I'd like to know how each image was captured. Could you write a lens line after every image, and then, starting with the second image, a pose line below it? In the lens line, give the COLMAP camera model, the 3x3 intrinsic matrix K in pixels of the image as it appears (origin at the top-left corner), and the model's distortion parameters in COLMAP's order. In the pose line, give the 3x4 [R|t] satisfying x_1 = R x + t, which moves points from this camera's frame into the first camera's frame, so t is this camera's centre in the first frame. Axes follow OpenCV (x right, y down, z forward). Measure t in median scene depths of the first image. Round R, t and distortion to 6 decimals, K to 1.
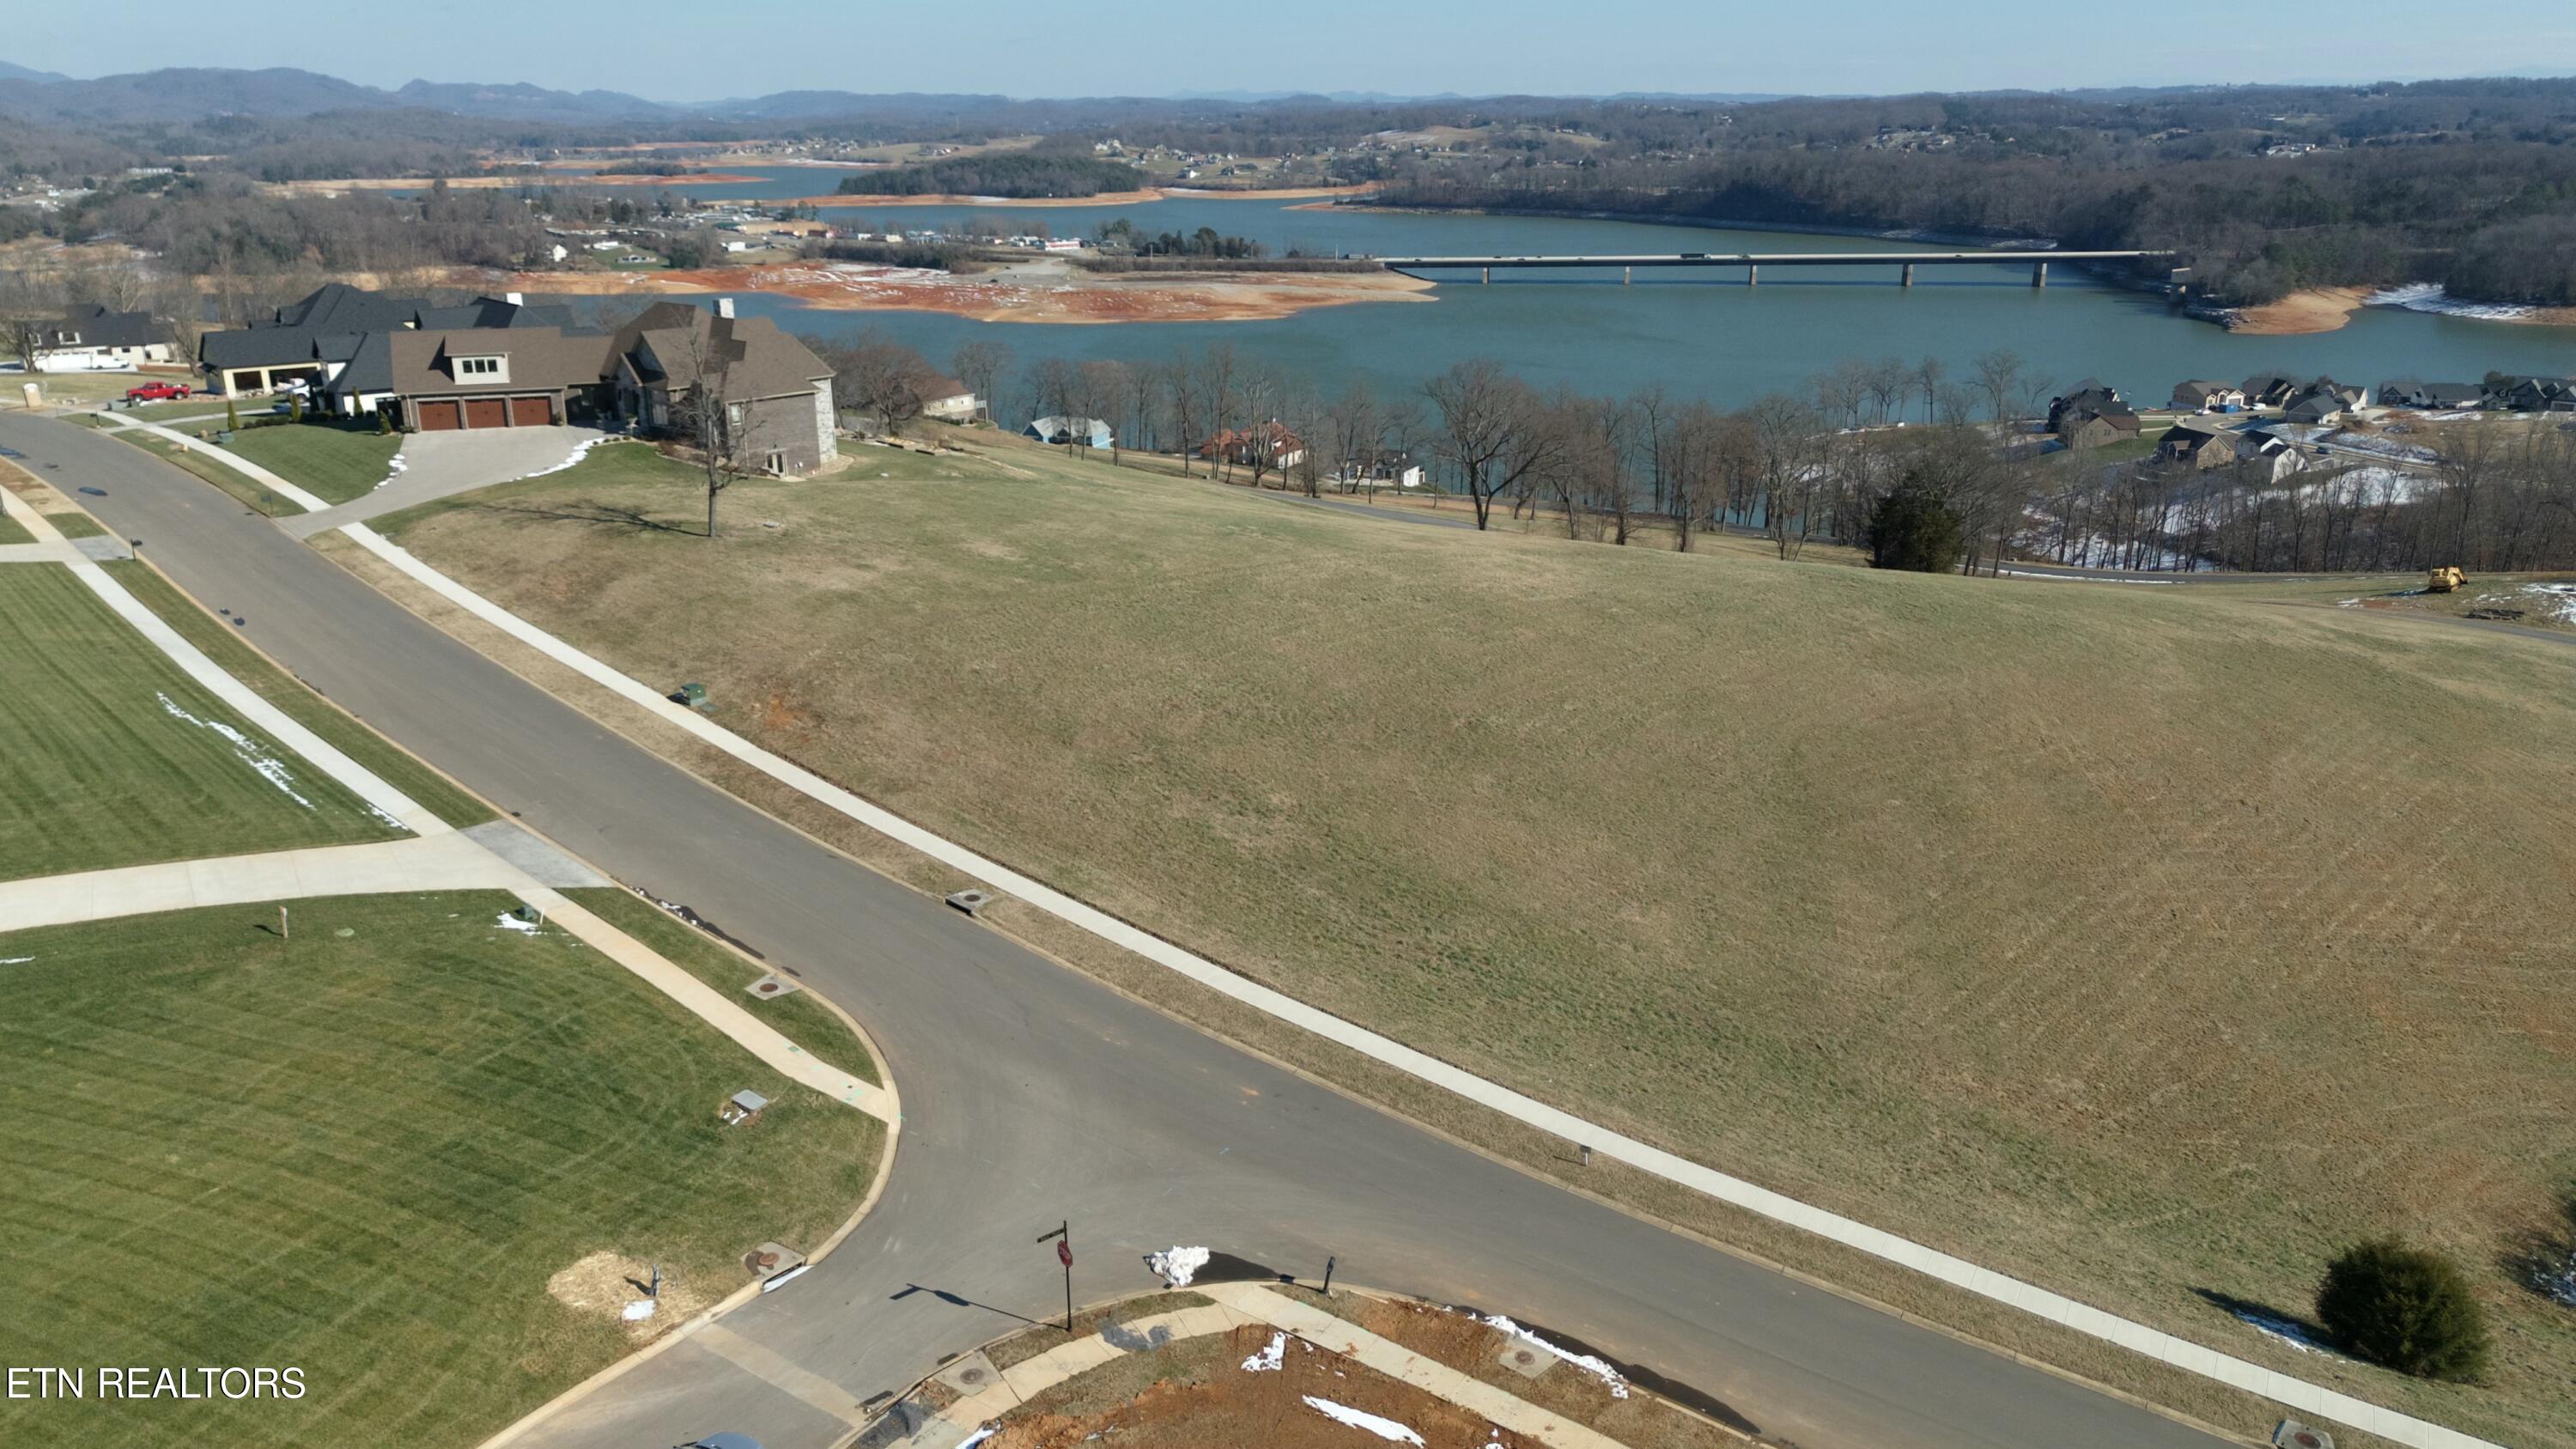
lens RADIAL K [[1880.3, 0, 1290.0], [0, 1880.3, 730.1], [0, 0, 1]] dist [0.073348, -0.068450]
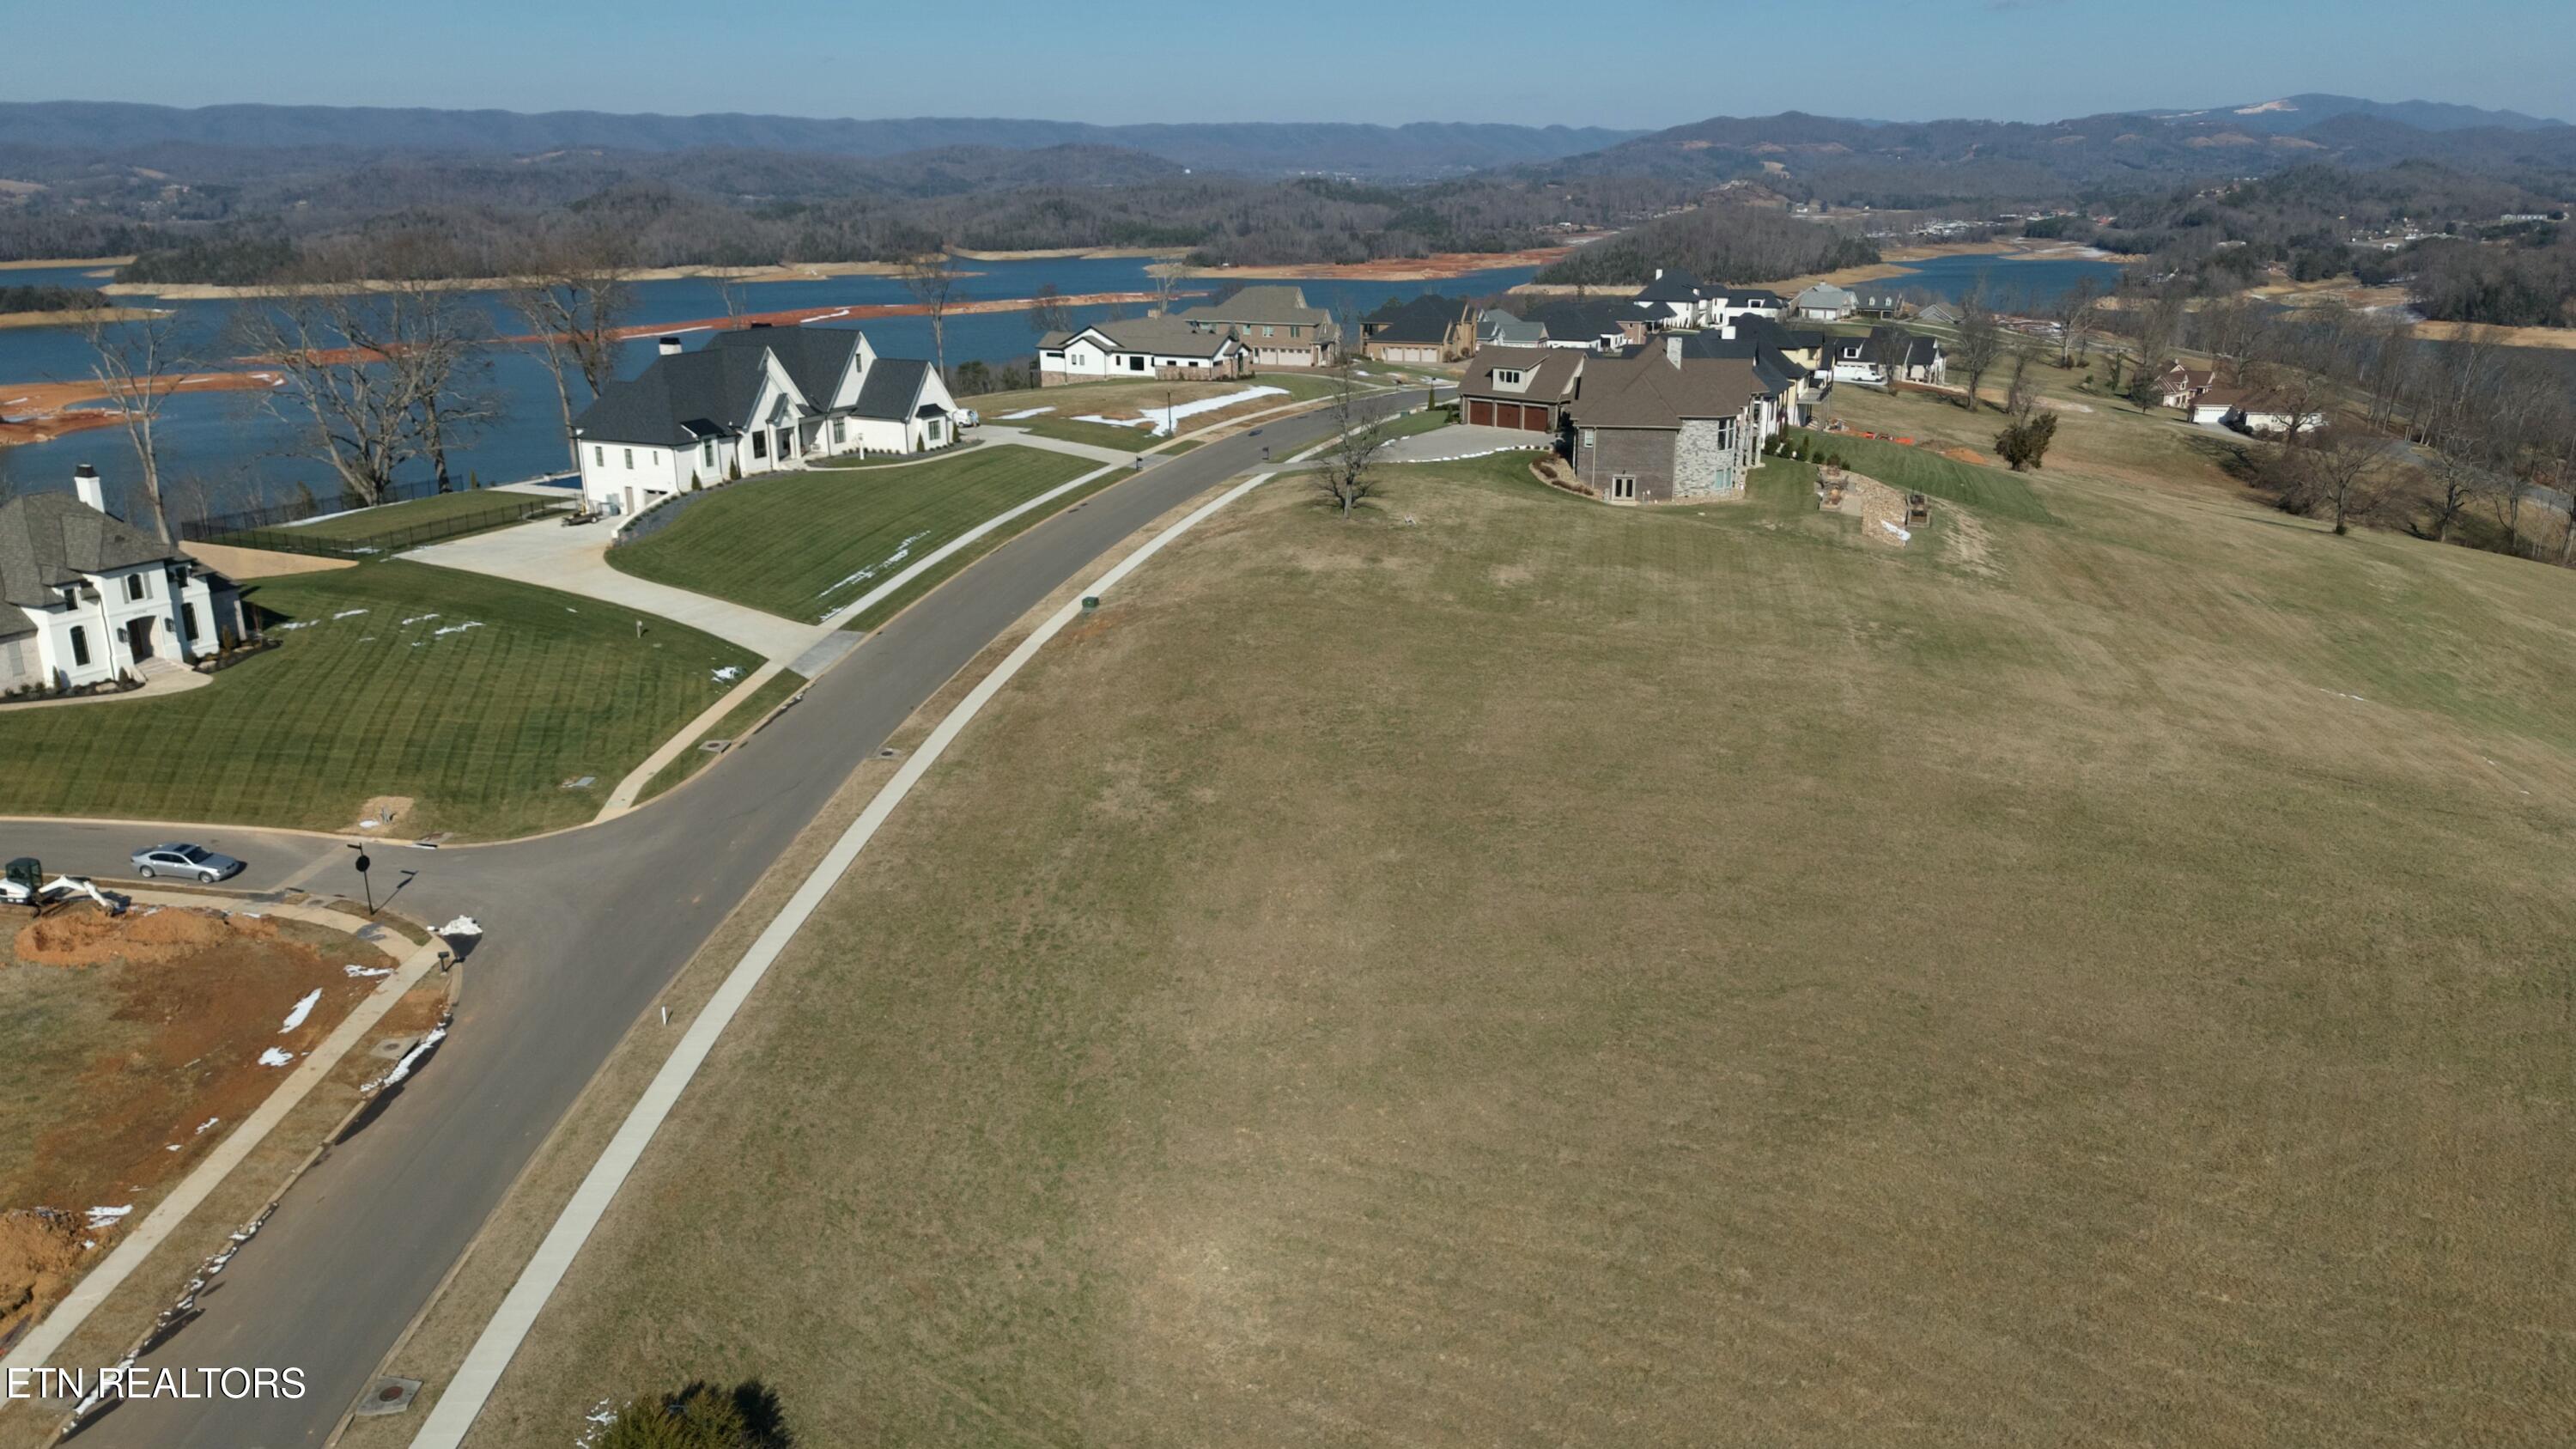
lens RADIAL K [[1880.3, 0, 1295.2], [0, 1880.3, 740.5], [0, 0, 1]] dist [0.073348, -0.068450]
pose [[0.447022, 0.261050, -0.855584, 0.604140], [-0.275407, 0.950174, 0.146017, -0.106723], [0.851071, 0.170361, 0.496644, 0.316187]]
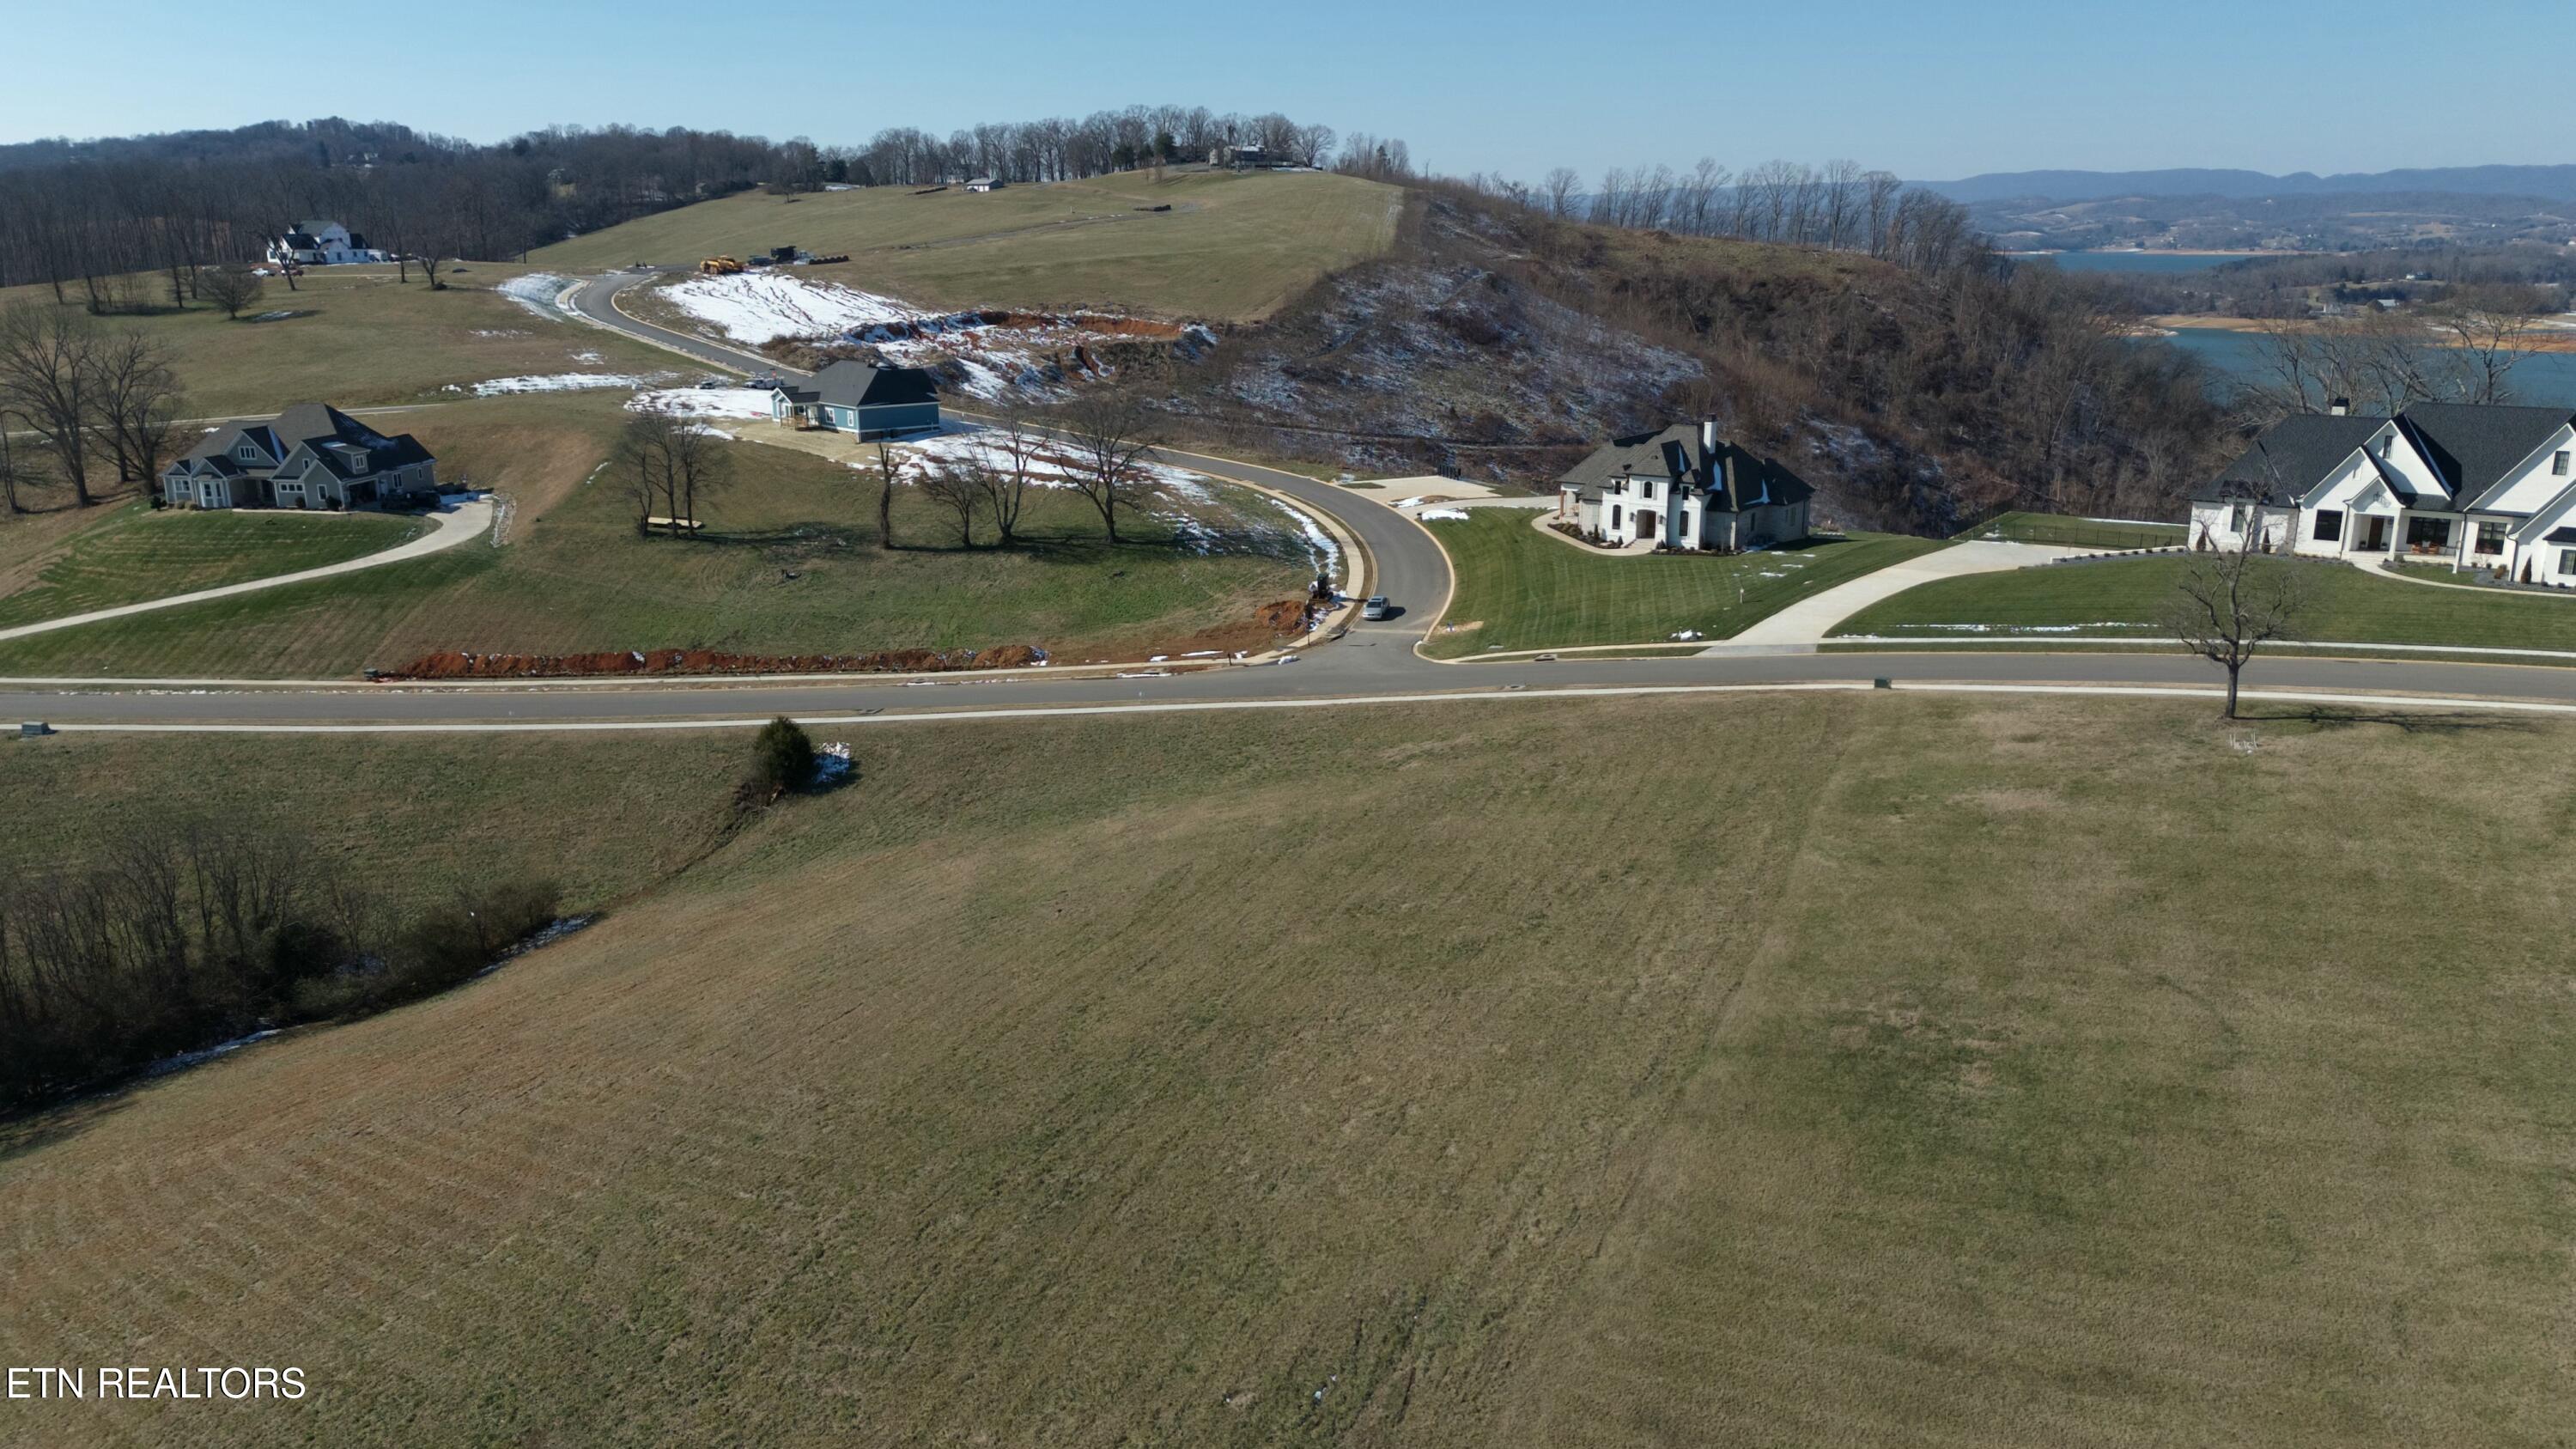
lens RADIAL K [[1880.3, 0, 1289.9], [0, 1880.3, 728.3], [0, 0, 1]] dist [0.073348, -0.068450]
pose [[-0.957206, 0.080995, -0.277843, 0.267573], [-0.085702, 0.837651, 0.539440, -0.417724], [0.276427, 0.540167, -0.794863, 1.252827]]
